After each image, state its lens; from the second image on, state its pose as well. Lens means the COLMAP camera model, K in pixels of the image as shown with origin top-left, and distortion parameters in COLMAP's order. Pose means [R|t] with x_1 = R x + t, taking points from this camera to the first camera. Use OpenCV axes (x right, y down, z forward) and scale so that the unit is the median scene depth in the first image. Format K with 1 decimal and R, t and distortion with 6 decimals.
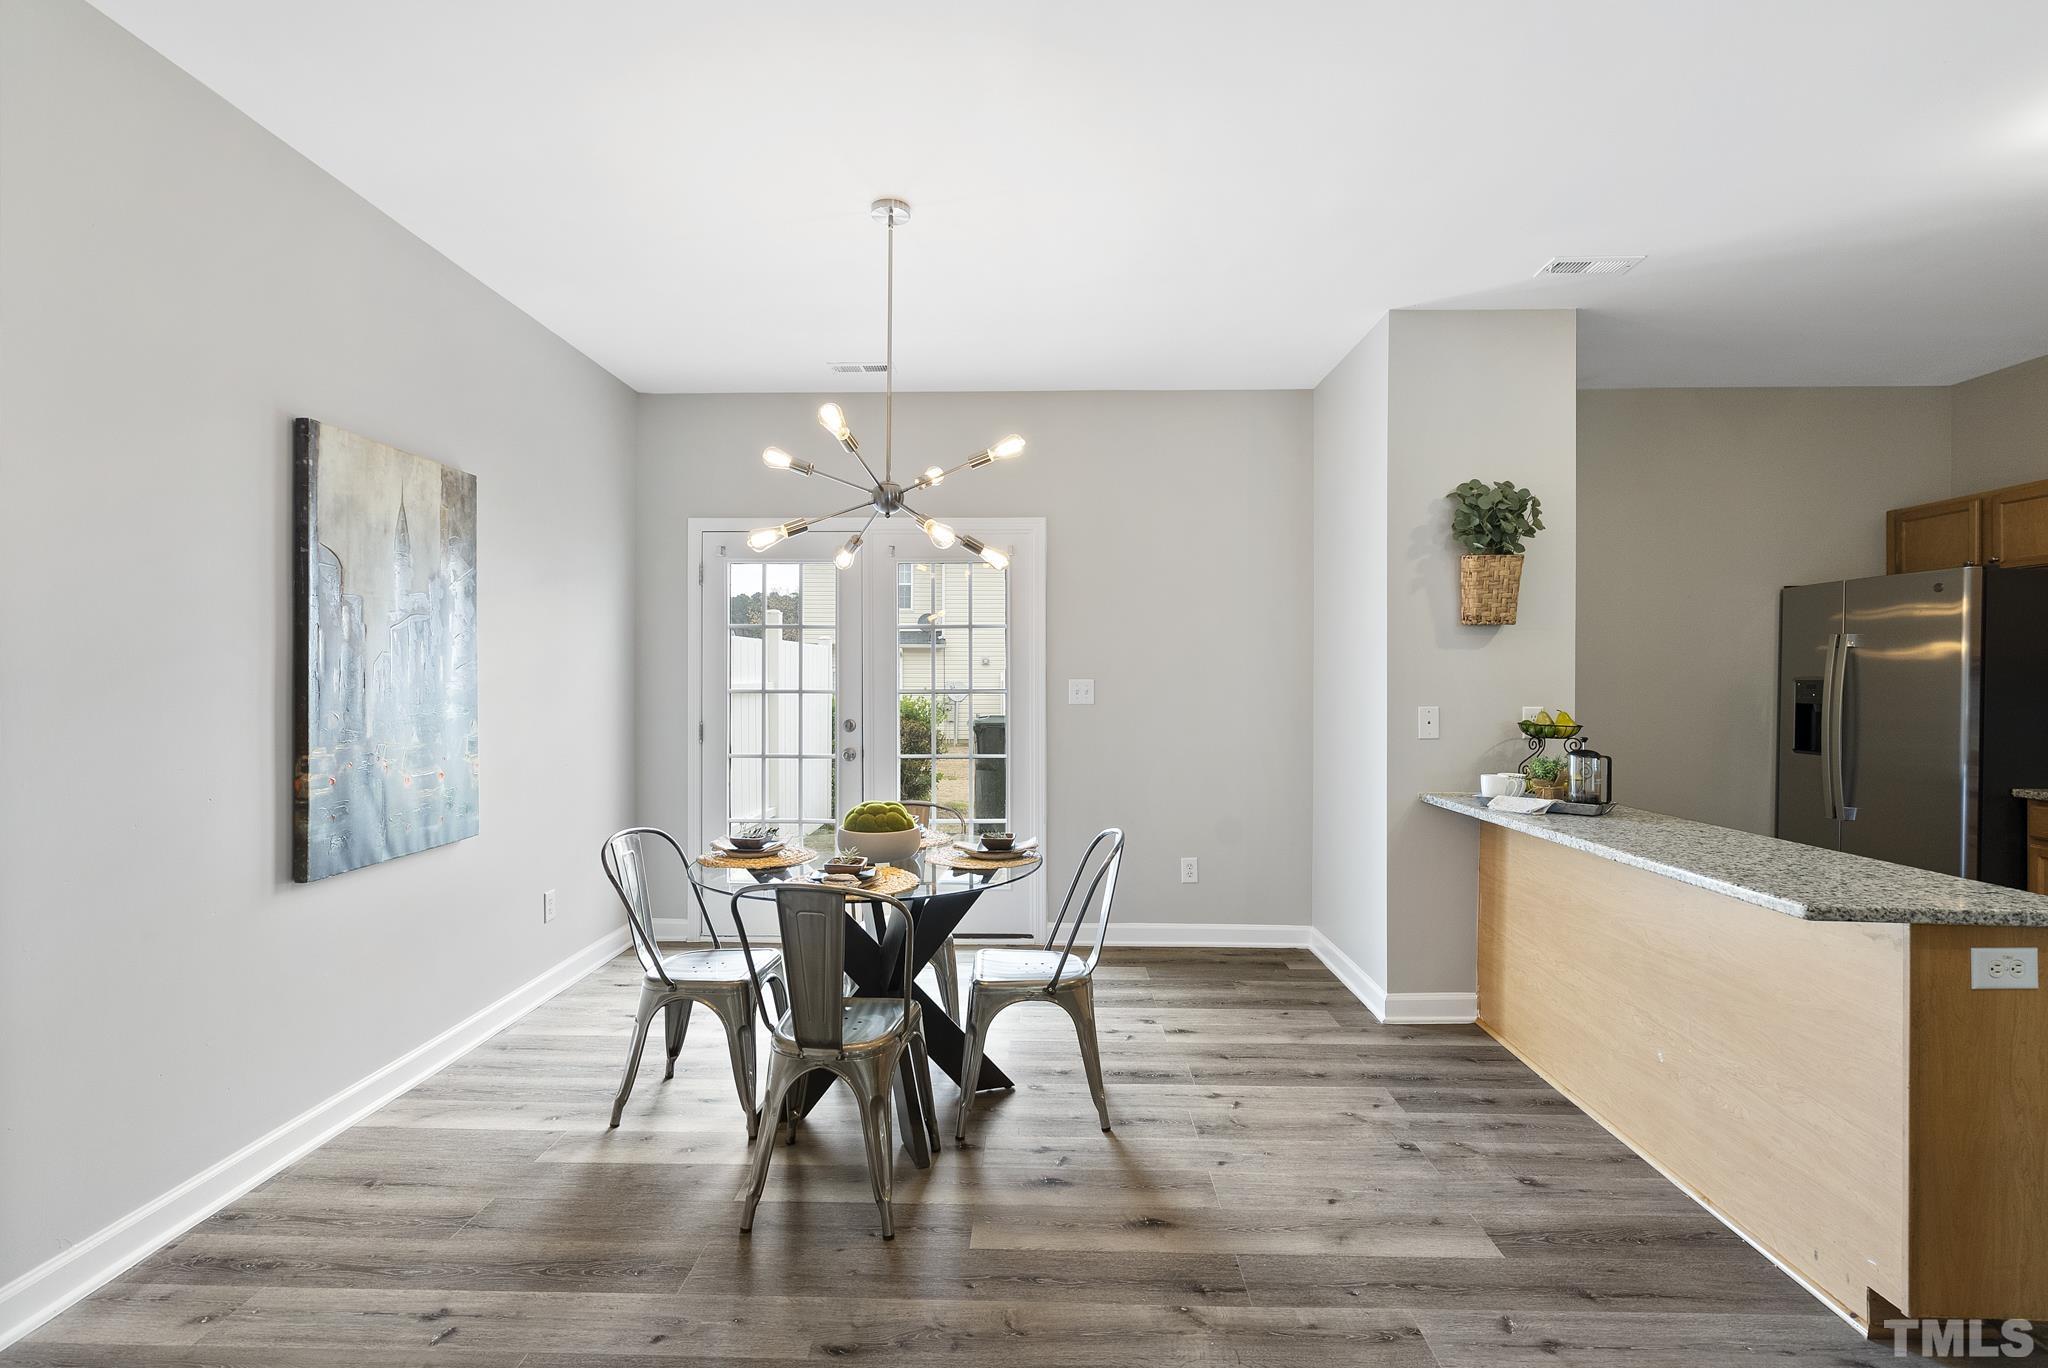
lens RADIAL K [[936.5, 0, 1027.7], [0, 936.5, 687.1], [0, 0, 1]] dist [-0.001484, 0.000809]
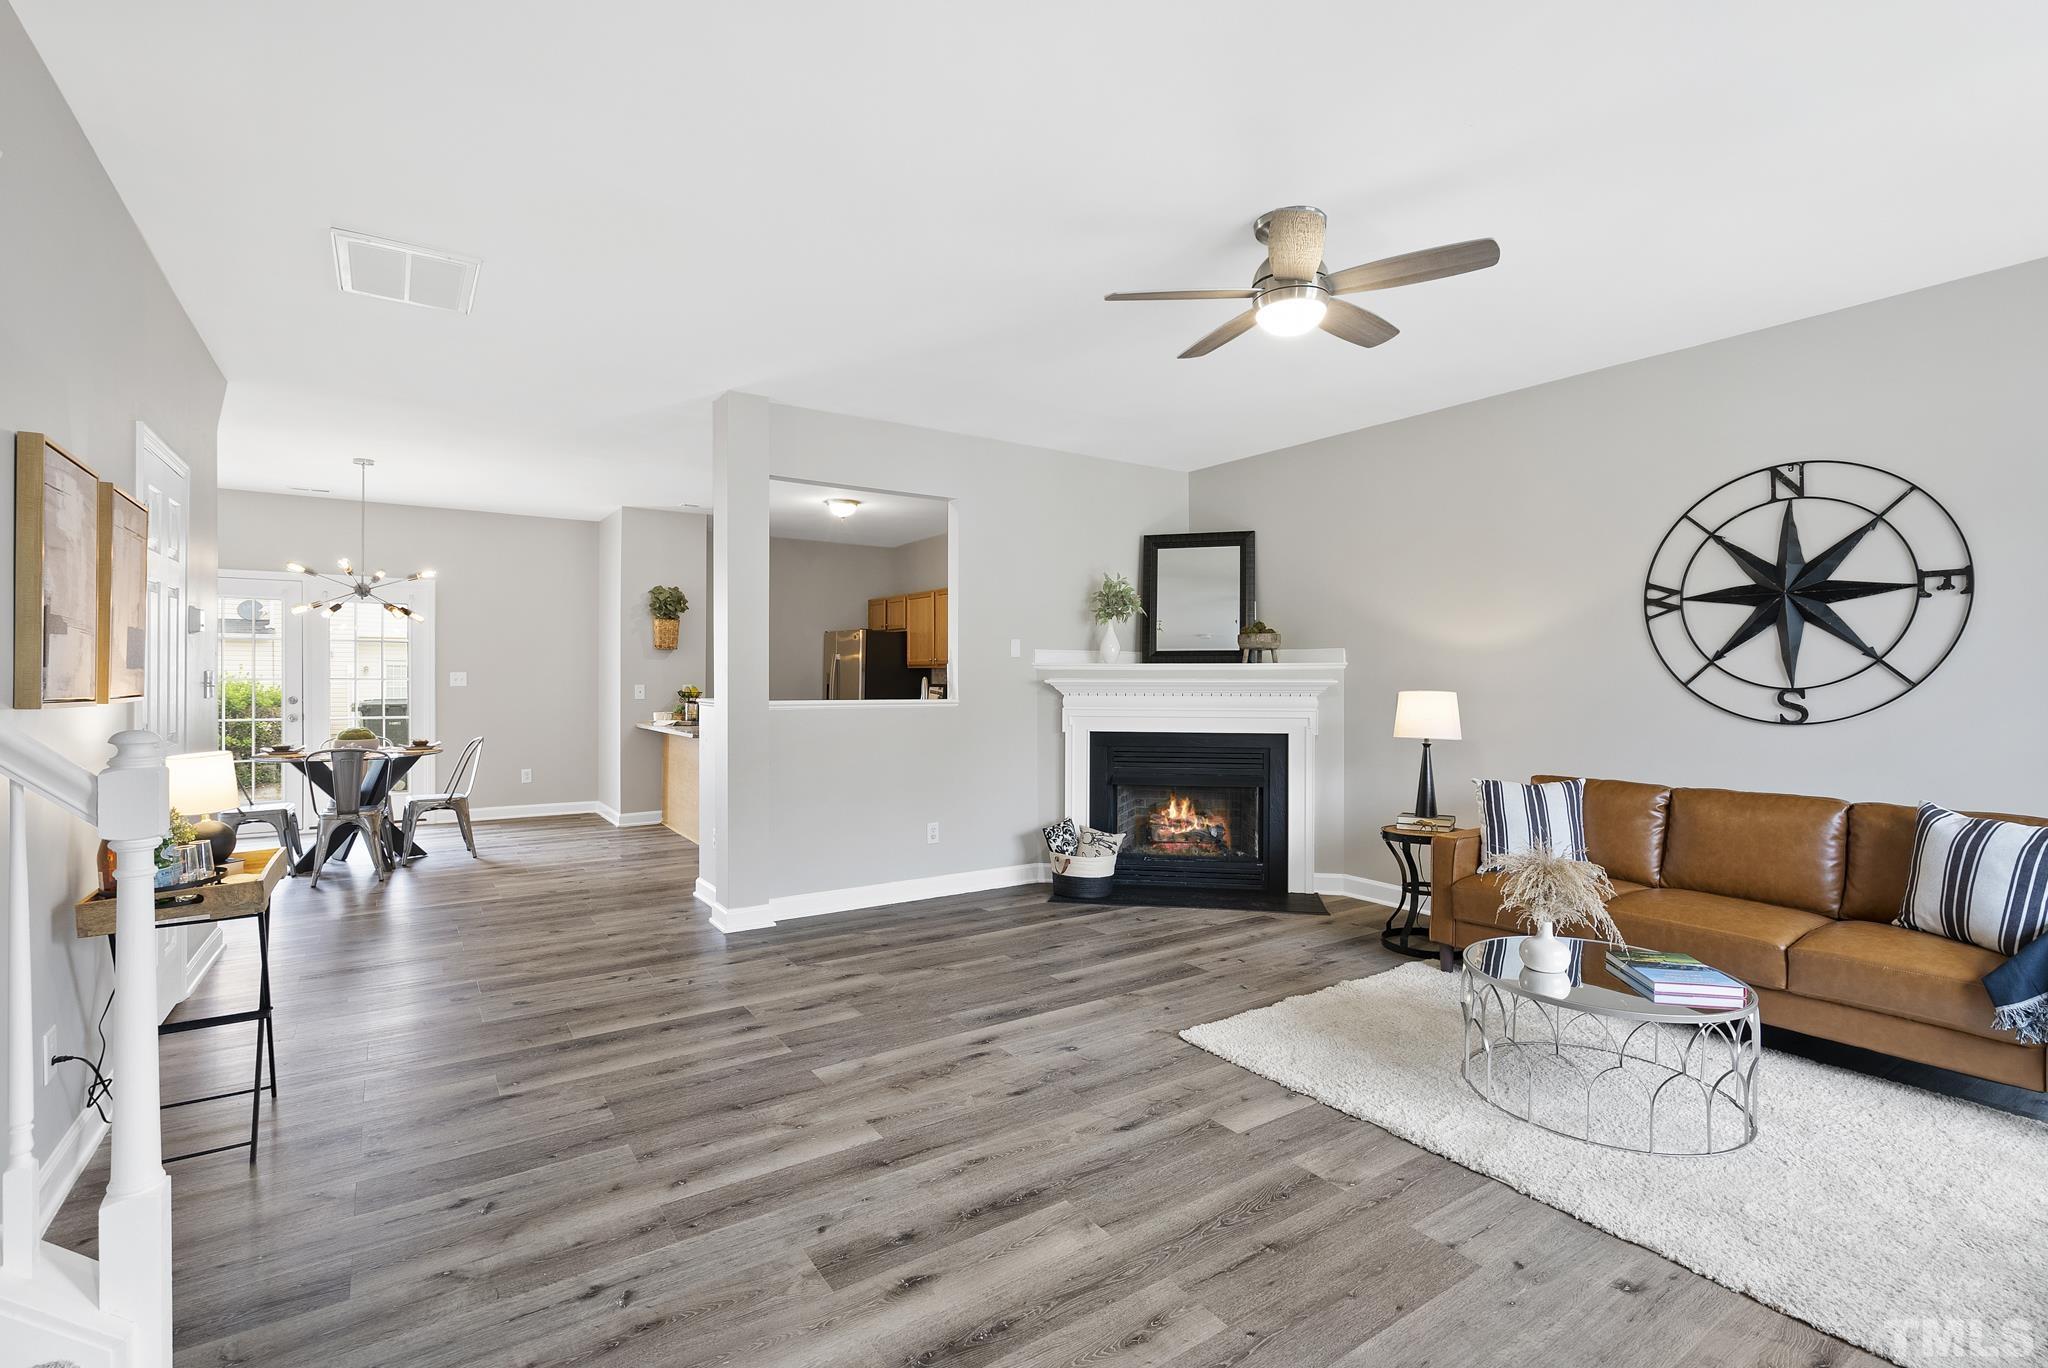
lens RADIAL K [[933.8, 0, 1023.5], [0, 933.8, 673.8], [0, 0, 1]] dist [-0.001423, 0.000610]
pose [[0.816321, 0.003016, 0.577591, -0.137855], [0.000824, 0.999979, -0.006385, 0.011138], [-0.577598, 0.005688, 0.816301, -1.632690]]
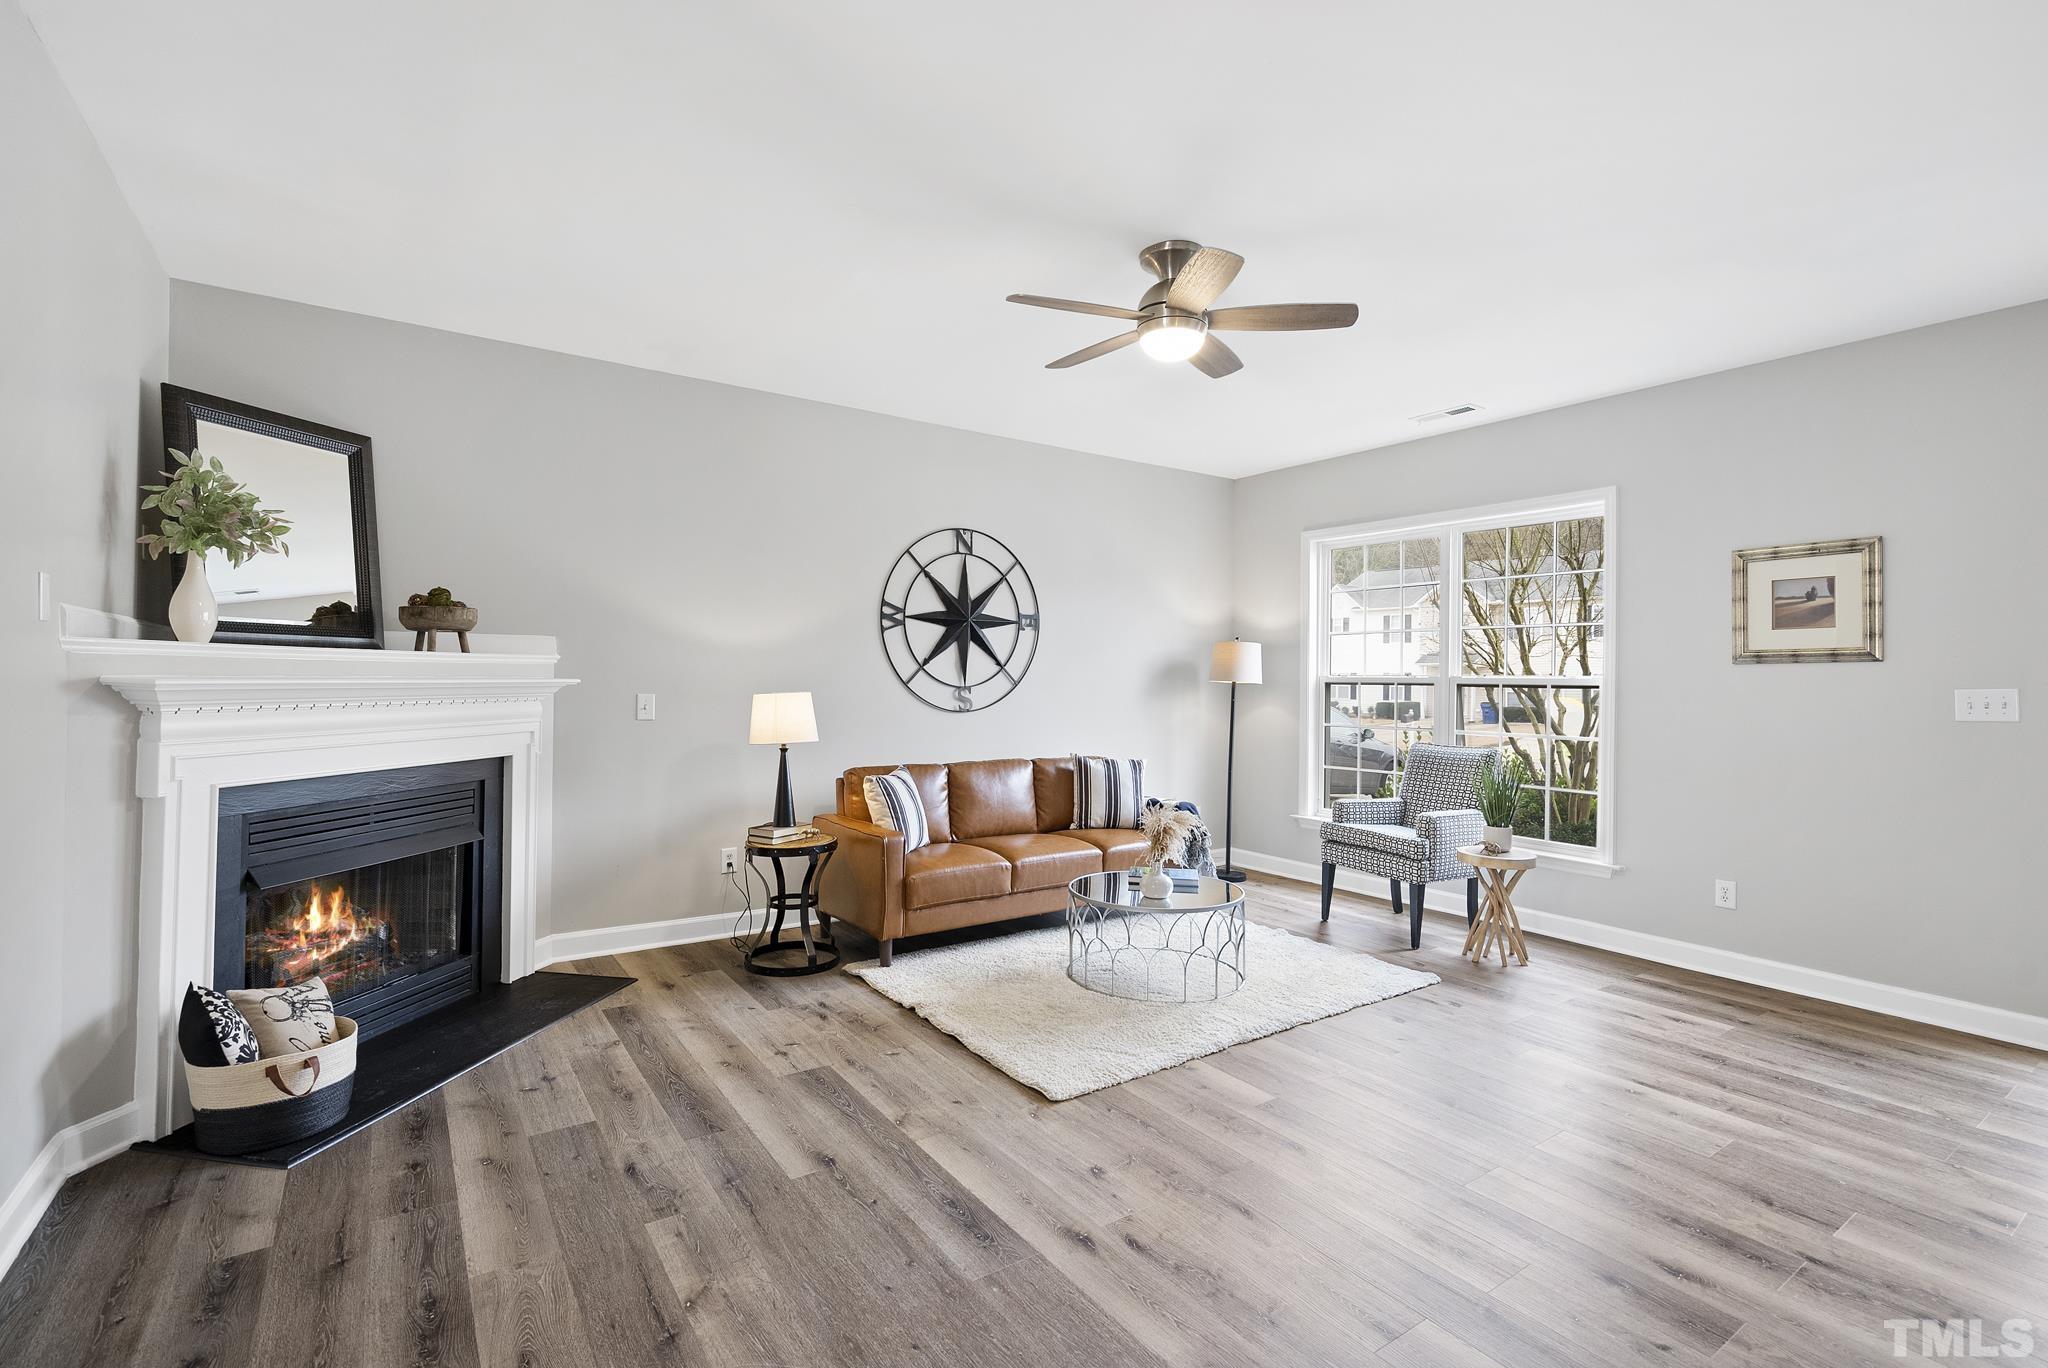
lens RADIAL K [[933.8, 0, 1023.5], [0, 933.8, 673.8], [0, 0, 1]] dist [-0.001423, 0.000610]
pose [[-0.584043, -0.003829, 0.811714, -0.096827], [-0.009381, 0.999954, -0.002033, 0.001747], [-0.811669, -0.008803, -0.584052, -0.248349]]
